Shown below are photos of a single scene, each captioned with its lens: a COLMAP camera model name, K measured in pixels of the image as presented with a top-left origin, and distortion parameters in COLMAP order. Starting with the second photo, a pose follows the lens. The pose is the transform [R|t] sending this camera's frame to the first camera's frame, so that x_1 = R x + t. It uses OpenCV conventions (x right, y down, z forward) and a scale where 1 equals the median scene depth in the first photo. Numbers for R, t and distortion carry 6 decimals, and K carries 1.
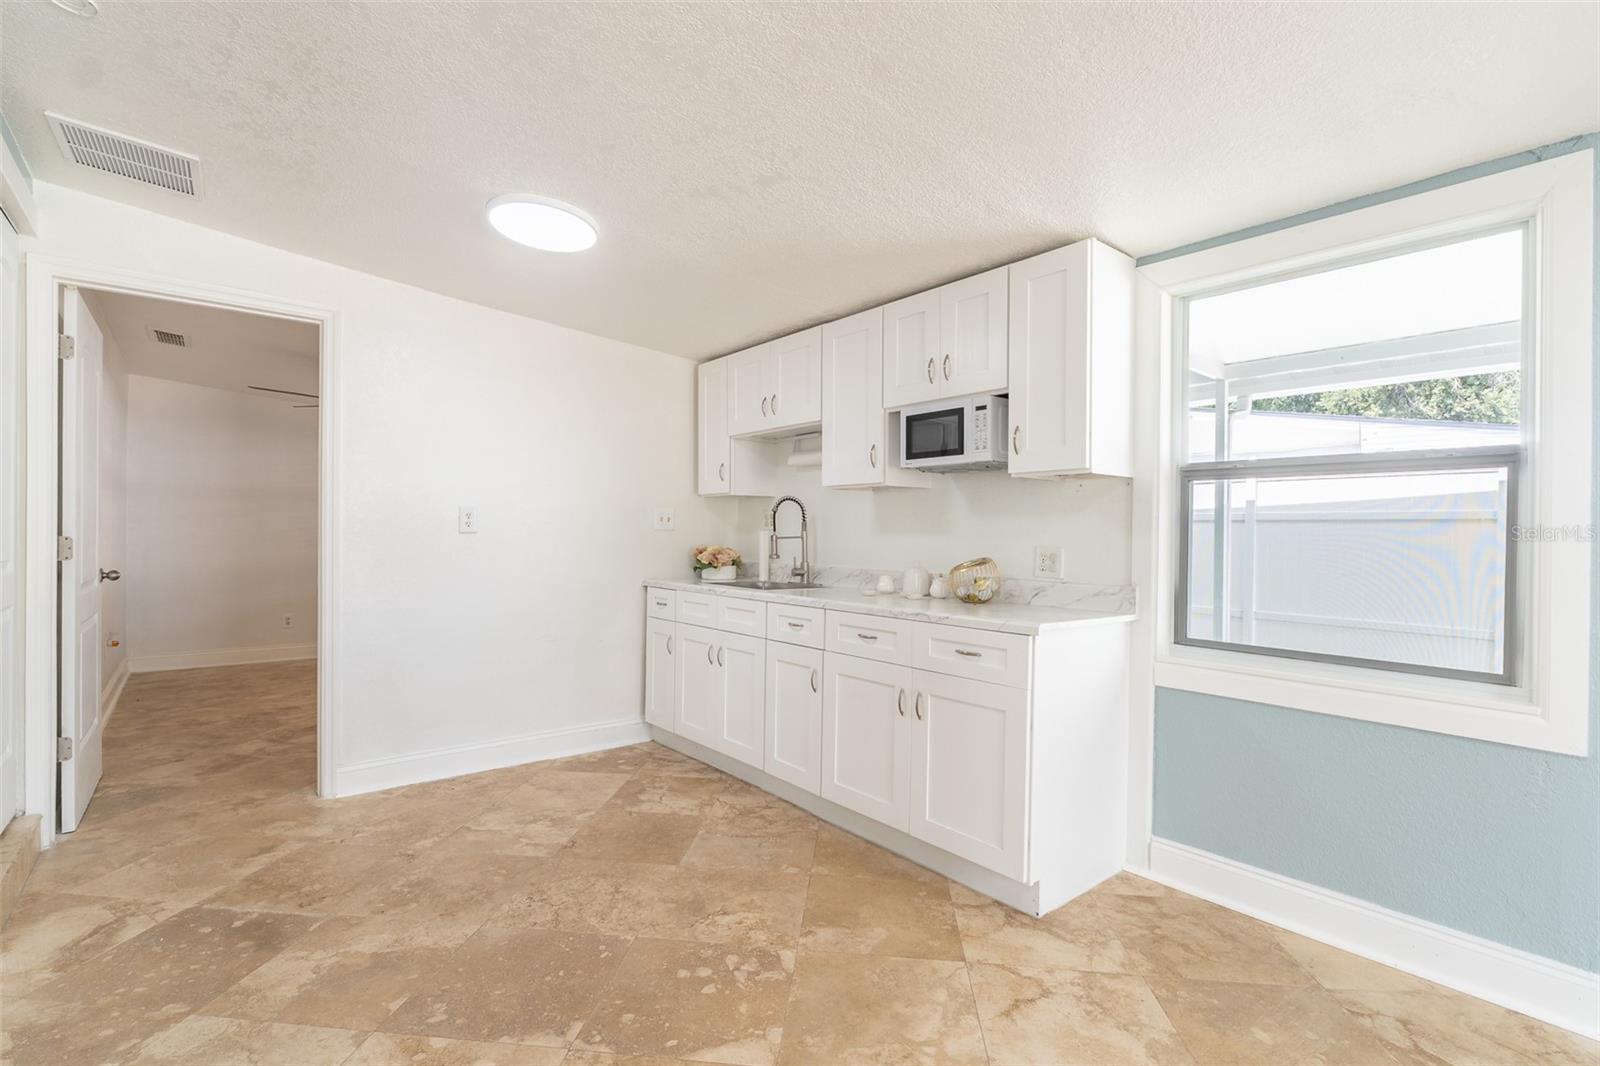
lens RADIAL K [[737.4, 0, 855.3], [0, 737.4, 534.5], [0, 0, 1]] dist [-0.011036, 0.001573]
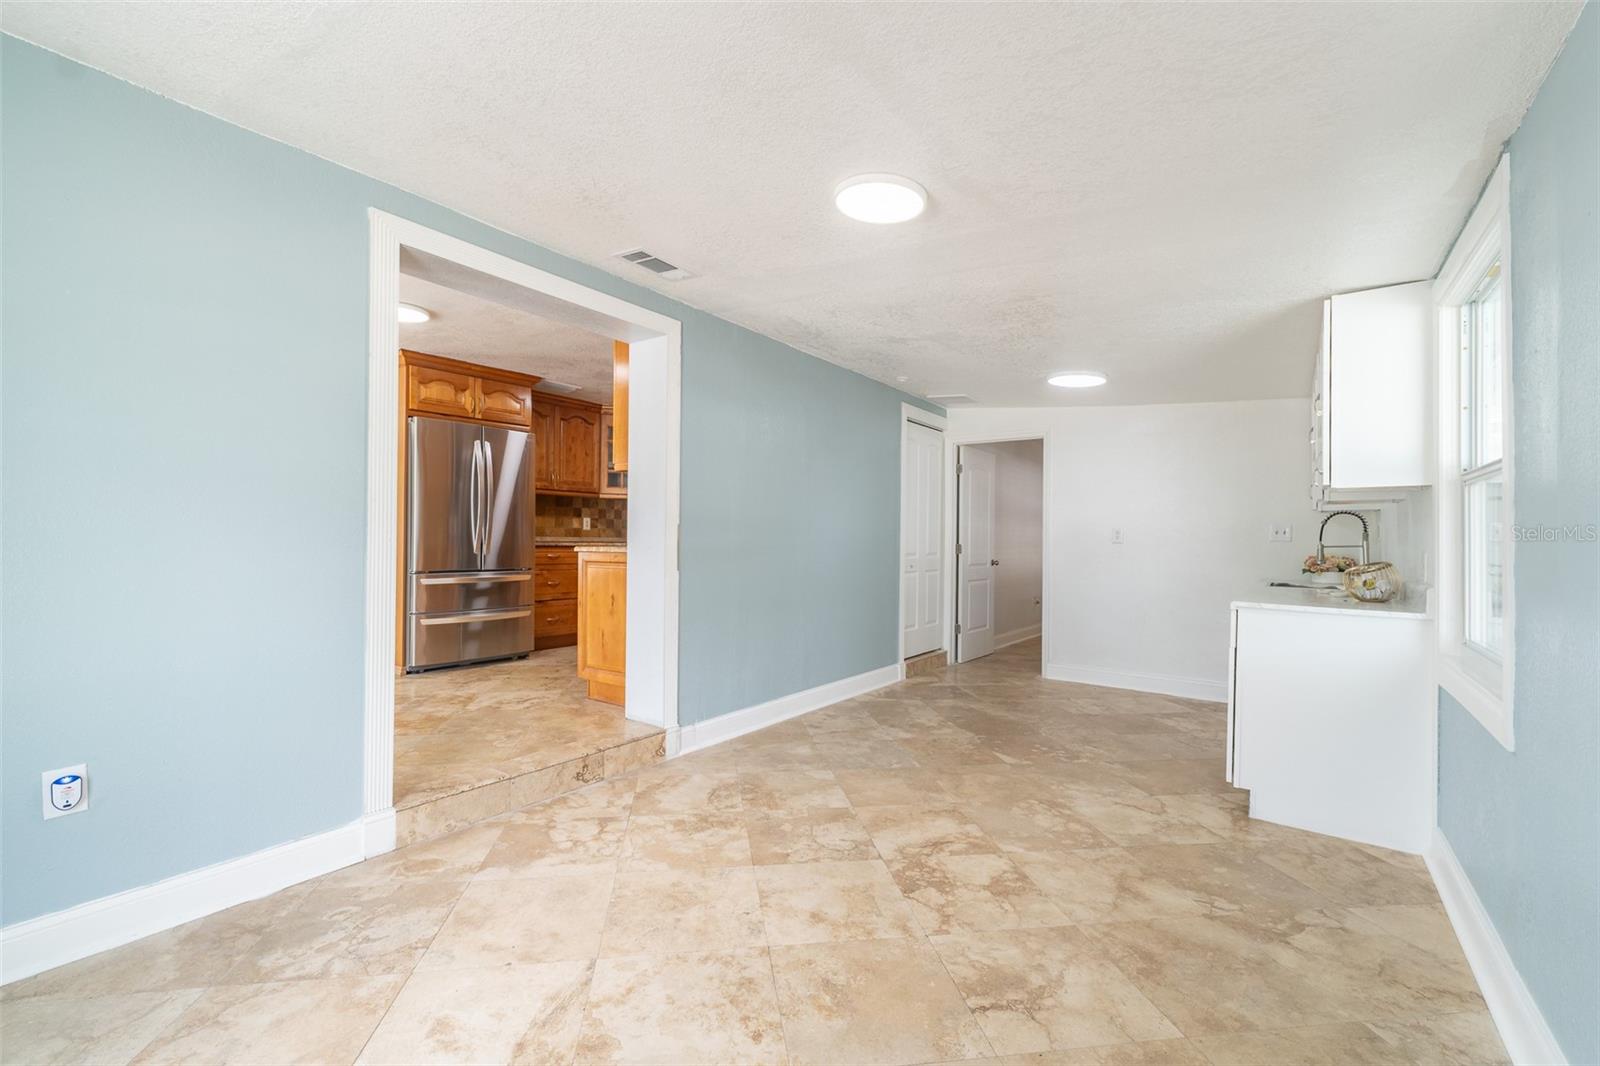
lens RADIAL K [[684.4, 0, 796.6], [0, 684.4, 540.4], [0, 0, 1]] dist [0.001134, 0.000803]
pose [[0.245310, -0.007267, -0.969417, 1.108094], [-0.011472, 0.999880, -0.010398, 0.022582], [0.969377, 0.013671, 0.245197, -0.125030]]
